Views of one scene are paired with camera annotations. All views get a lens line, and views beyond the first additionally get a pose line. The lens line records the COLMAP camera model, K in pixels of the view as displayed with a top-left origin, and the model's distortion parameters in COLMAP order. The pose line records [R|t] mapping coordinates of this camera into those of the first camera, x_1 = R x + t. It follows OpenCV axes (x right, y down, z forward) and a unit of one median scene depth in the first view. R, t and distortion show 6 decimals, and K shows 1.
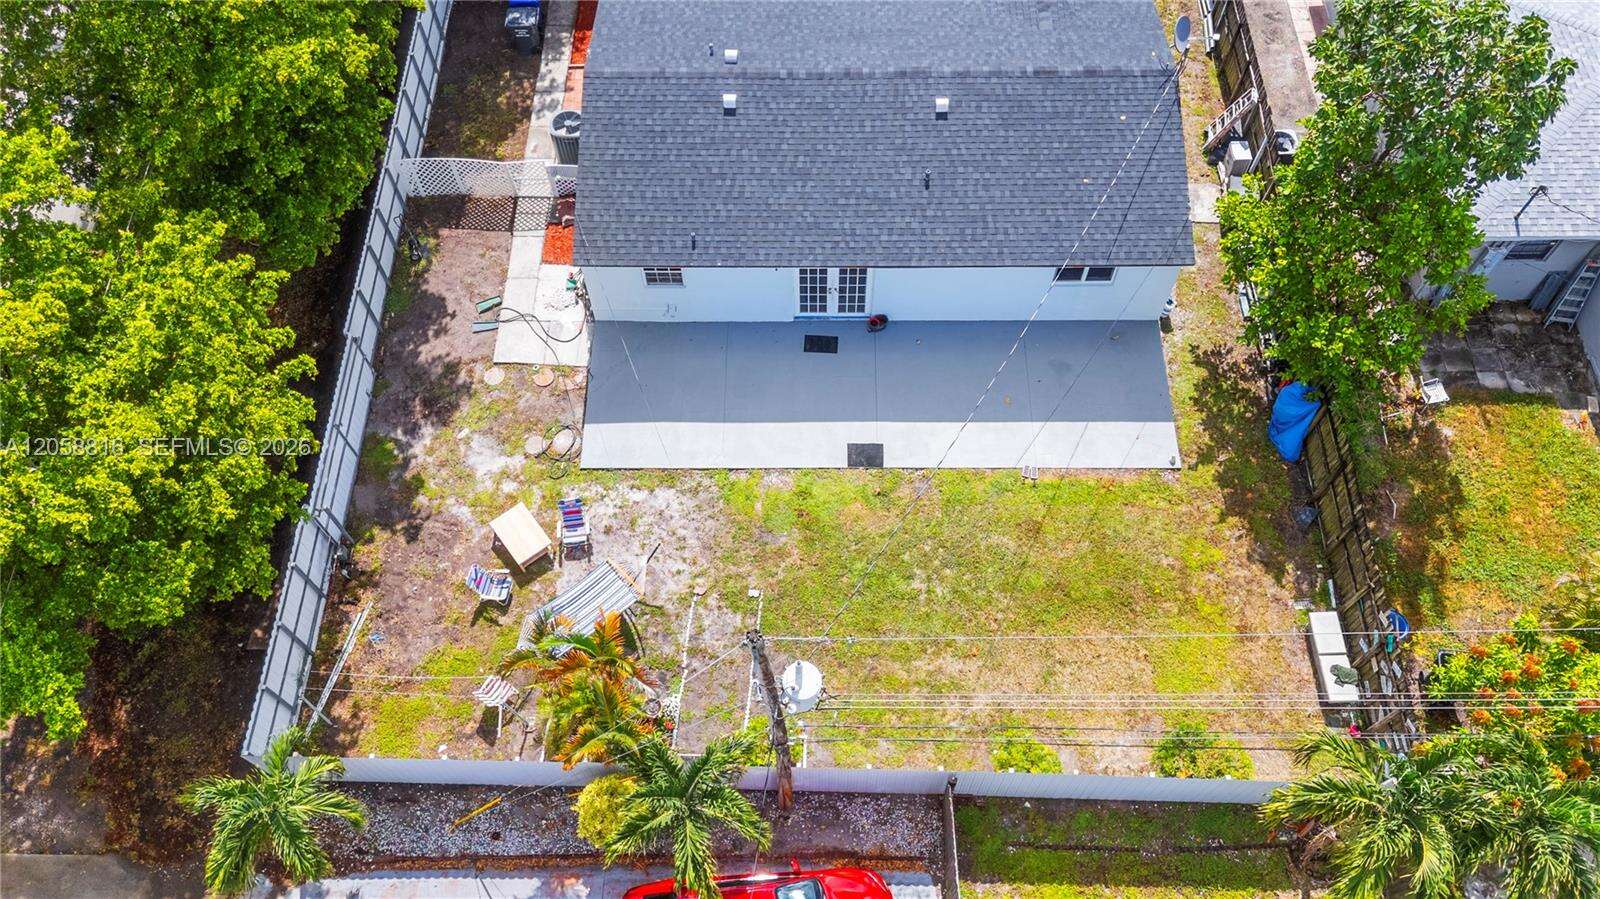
lens RADIAL K [[1189.3, 0, 800.5], [0, 1189.3, 475.9], [0, 0, 1]] dist [0.018333, -0.003146]
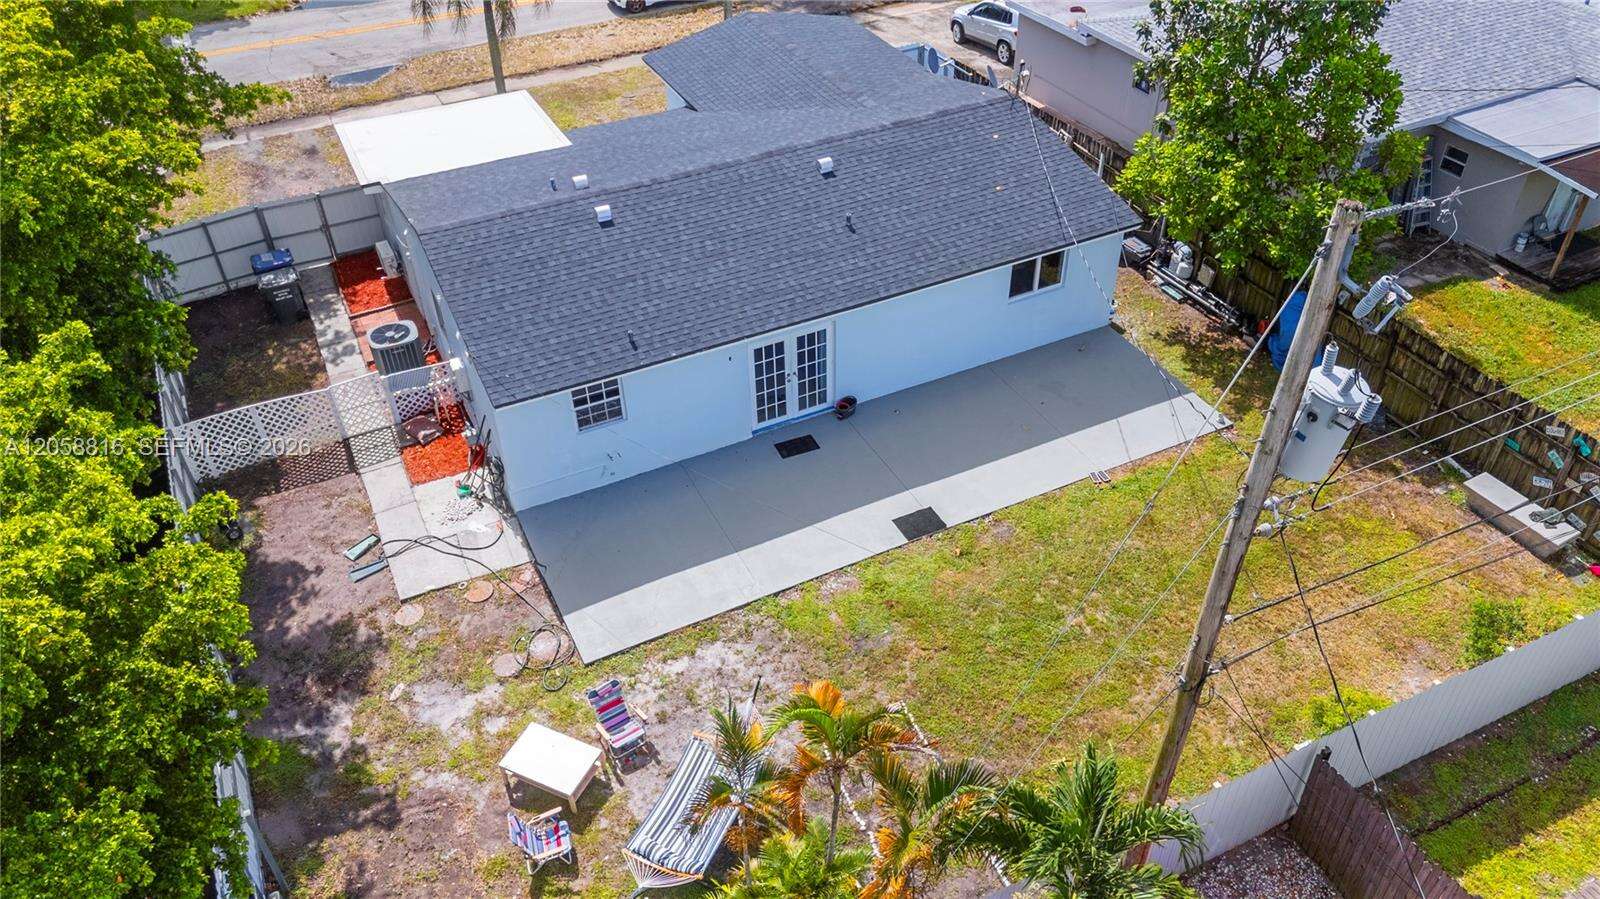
lens RADIAL K [[1188.0, 0, 800.0], [0, 1188.0, 449.5], [0, 0, 1]] dist [0.011112, 0.001863]
pose [[0.892186, -0.288918, 0.347176, -0.275916], [0.403465, 0.855309, -0.325057, 0.164266], [-0.203028, 0.430084, 0.879663, 0.287615]]
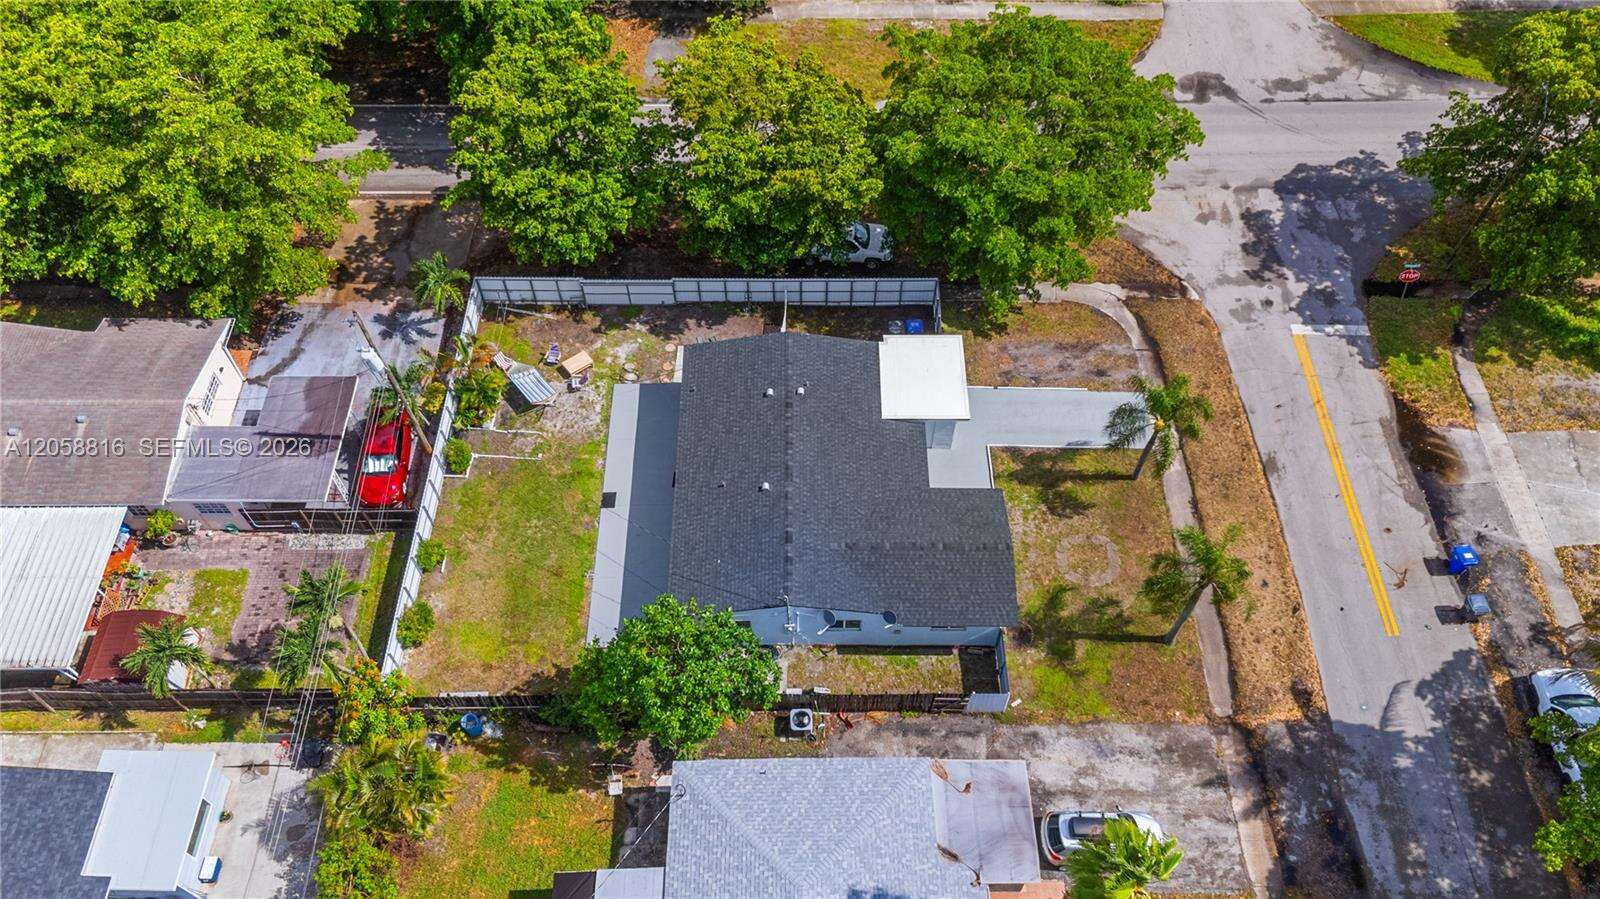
lens RADIAL K [[1189.3, 0, 800.5], [0, 1189.3, 475.9], [0, 0, 1]] dist [0.018333, -0.003146]
pose [[0.008479, 0.846406, -0.532471, 1.044833], [-0.883398, 0.255846, 0.392621, -1.053786], [0.468547, 0.467055, 0.749882, -0.327842]]
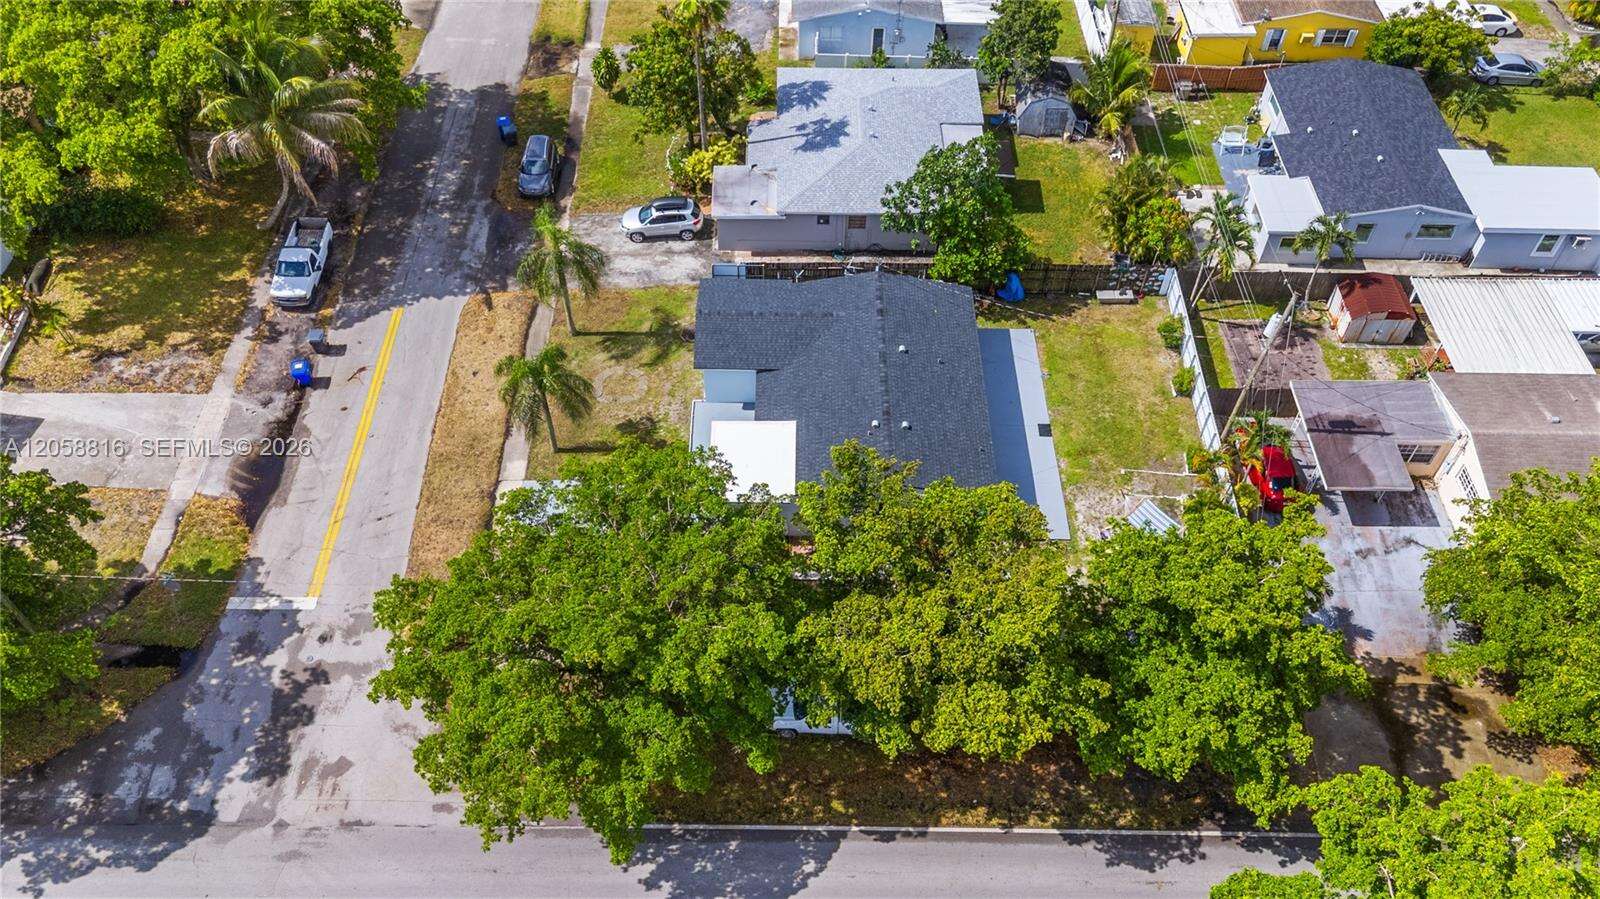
lens RADIAL K [[1188.0, 0, 800.0], [0, 1188.0, 449.5], [0, 0, 1]] dist [0.011112, 0.001863]
pose [[-0.002939, -0.753818, 0.657076, -1.346751], [0.876993, 0.313782, 0.363902, -1.148461], [-0.480495, 0.577321, 0.660171, -0.169556]]
